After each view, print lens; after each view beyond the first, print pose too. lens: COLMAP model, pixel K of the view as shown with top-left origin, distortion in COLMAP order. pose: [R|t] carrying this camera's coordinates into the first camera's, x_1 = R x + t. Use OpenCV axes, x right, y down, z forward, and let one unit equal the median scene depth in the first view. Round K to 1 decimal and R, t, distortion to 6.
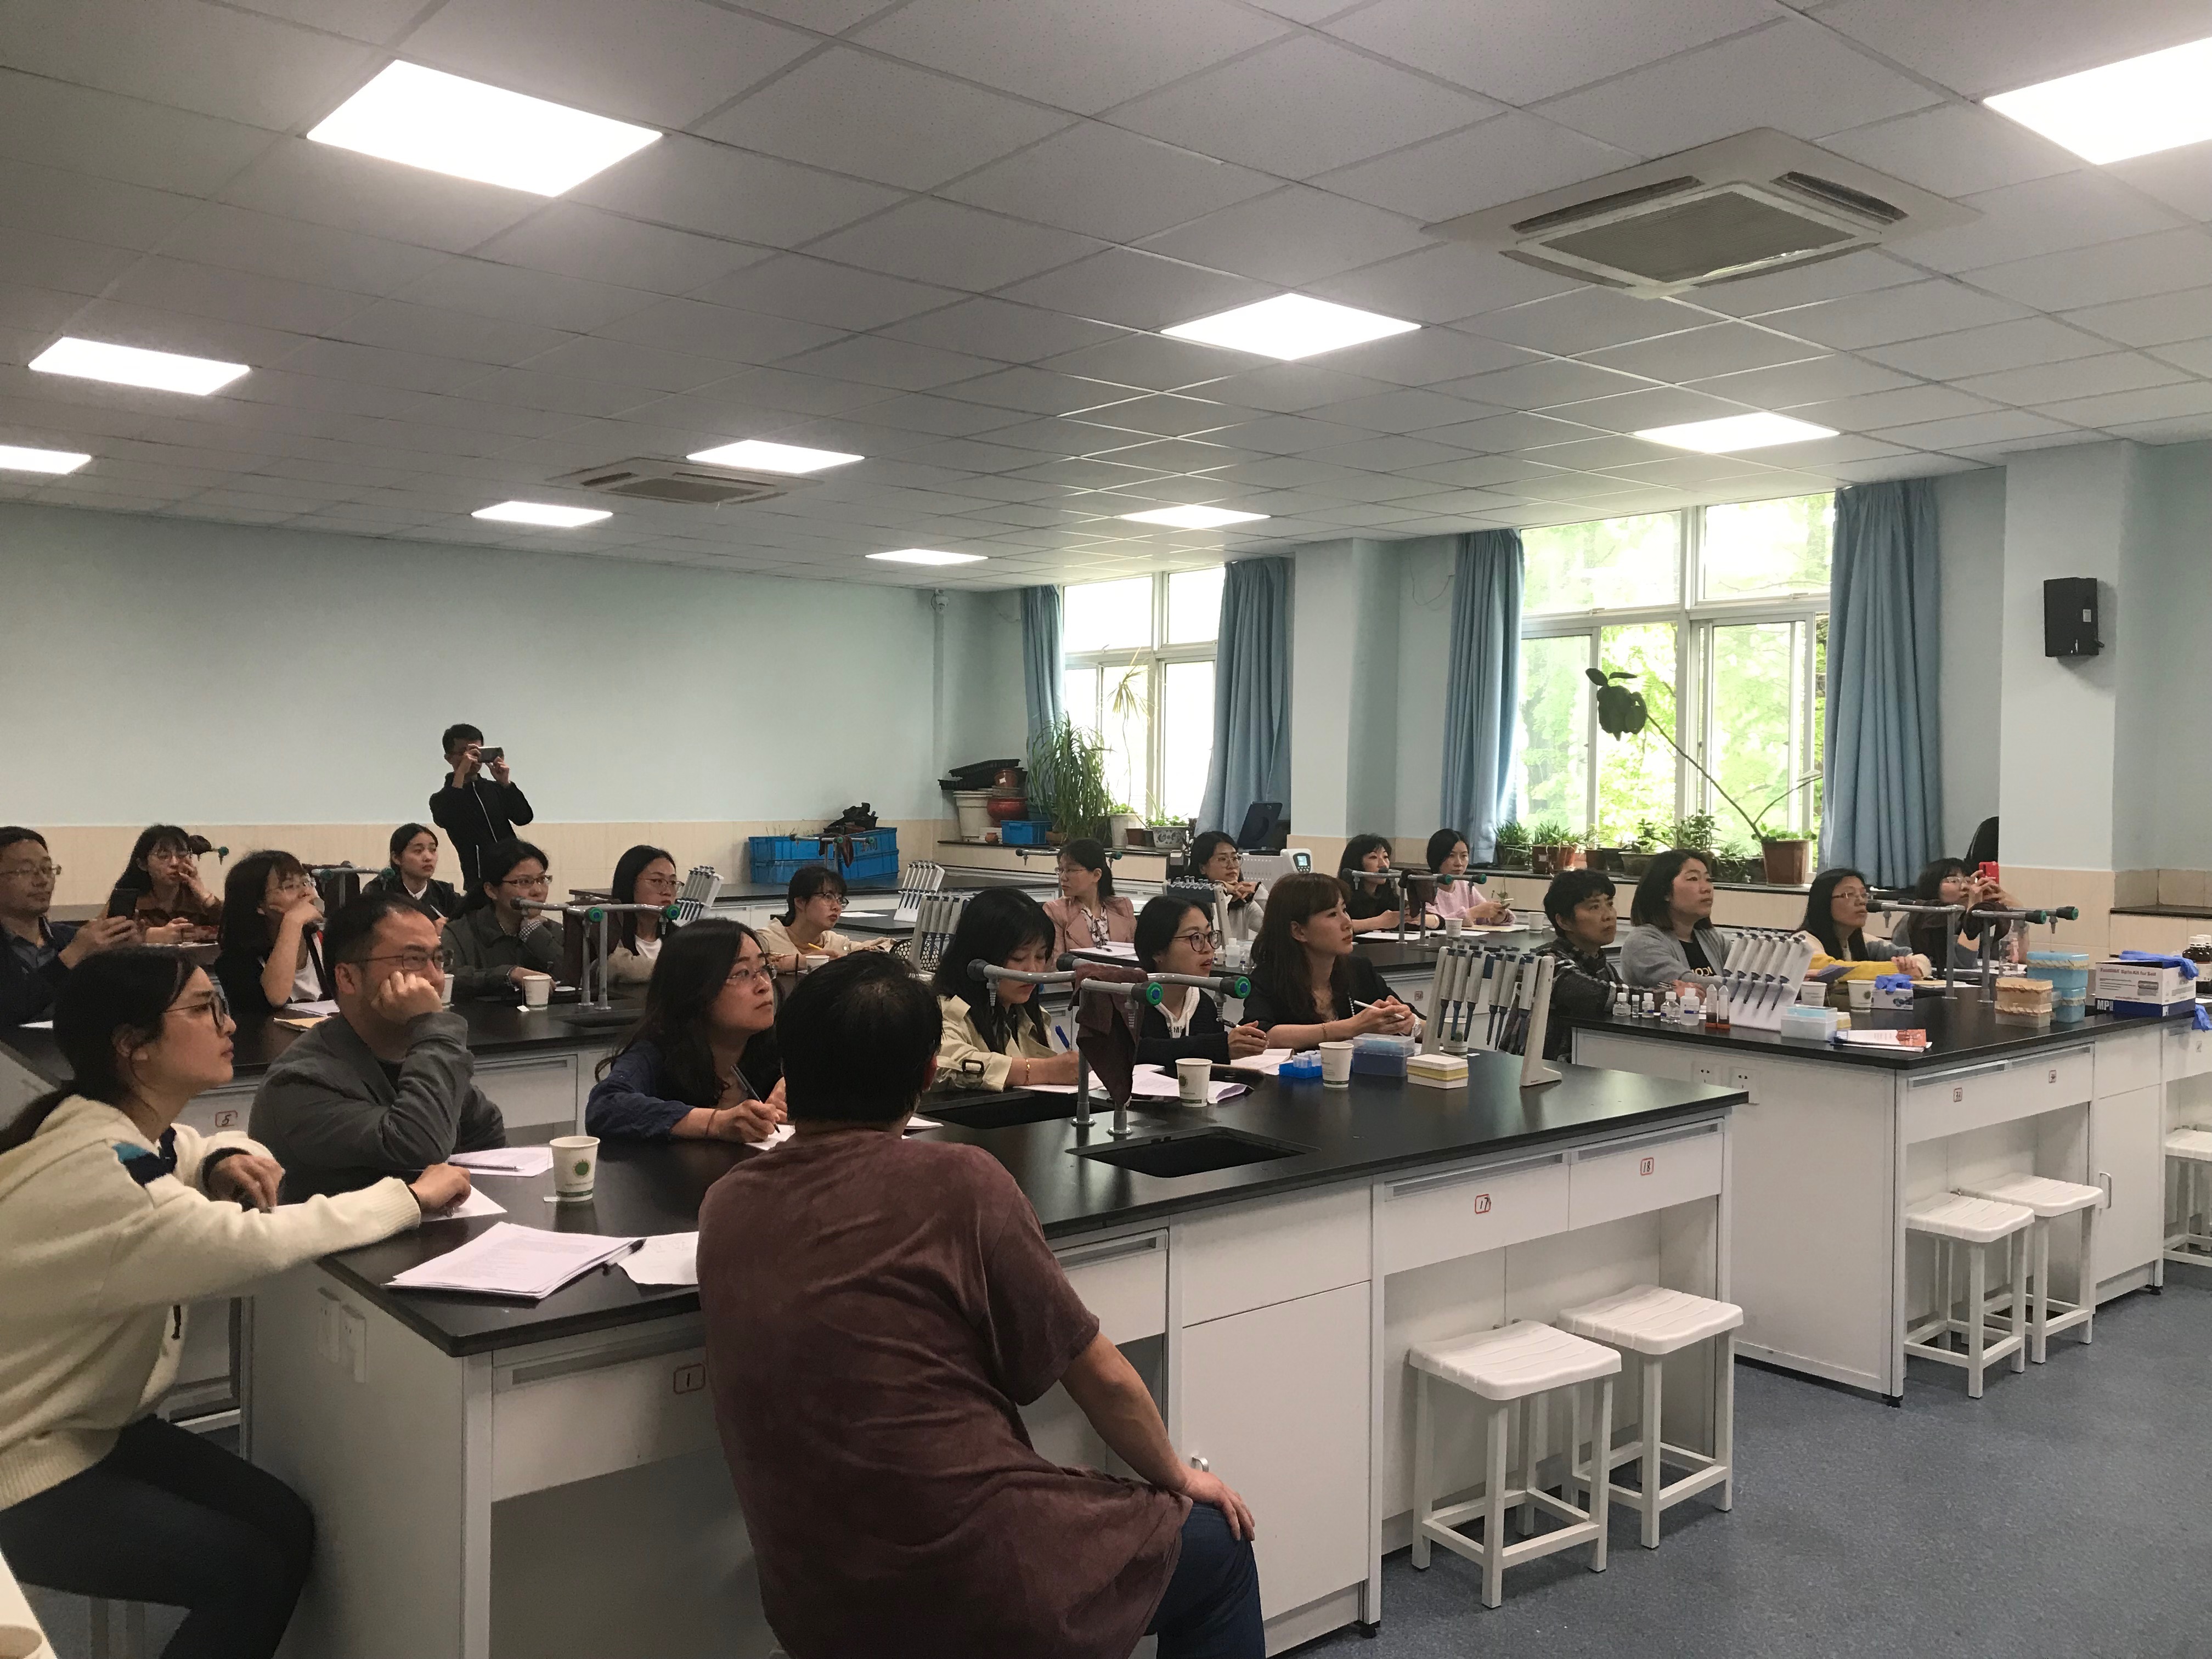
lens RADIAL K [[1816.7, 0, 1106.0], [0, 1816.7, 829.5], [0, 0, 1]] dist [0.044532, -0.005030]
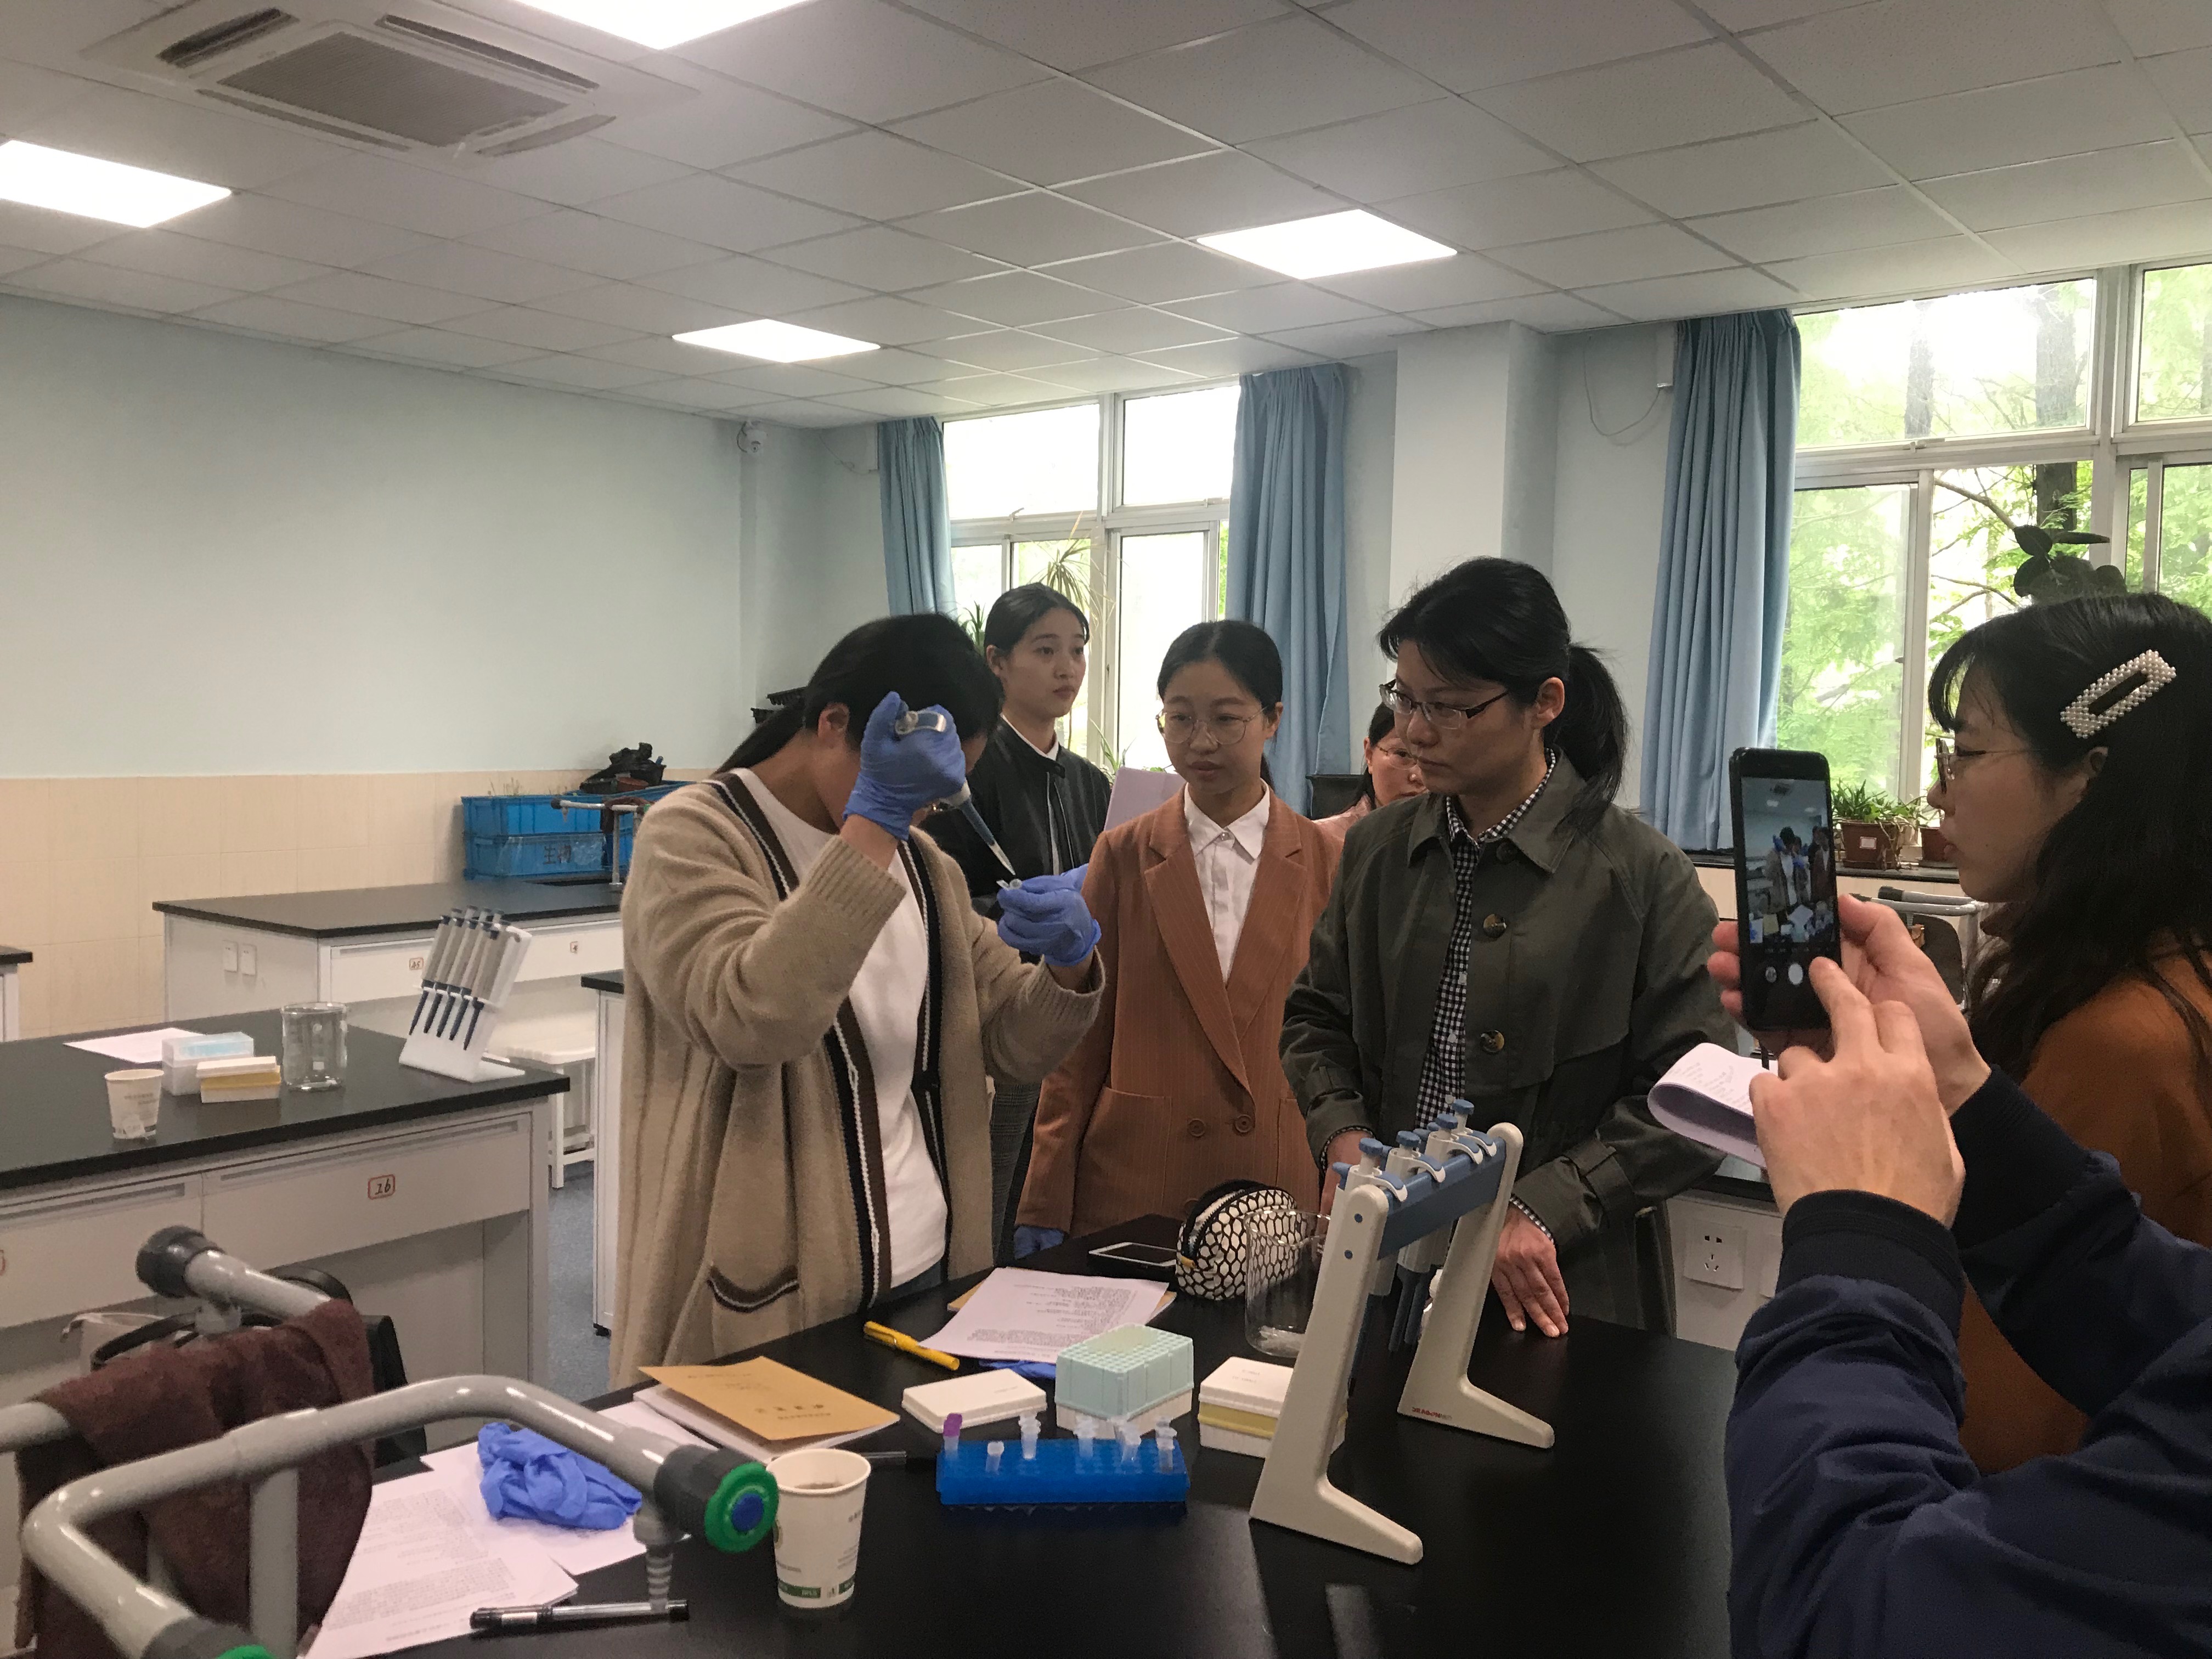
lens RADIAL K [[1816.7, 0, 1106.0], [0, 1816.7, 829.5], [0, 0, 1]] dist [0.044532, -0.005030]
pose [[0.981281, -0.005208, 0.192513, -0.100718], [-0.001851, 0.999333, 0.036473, -0.008345], [-0.192575, -0.036147, 0.980616, 0.343382]]
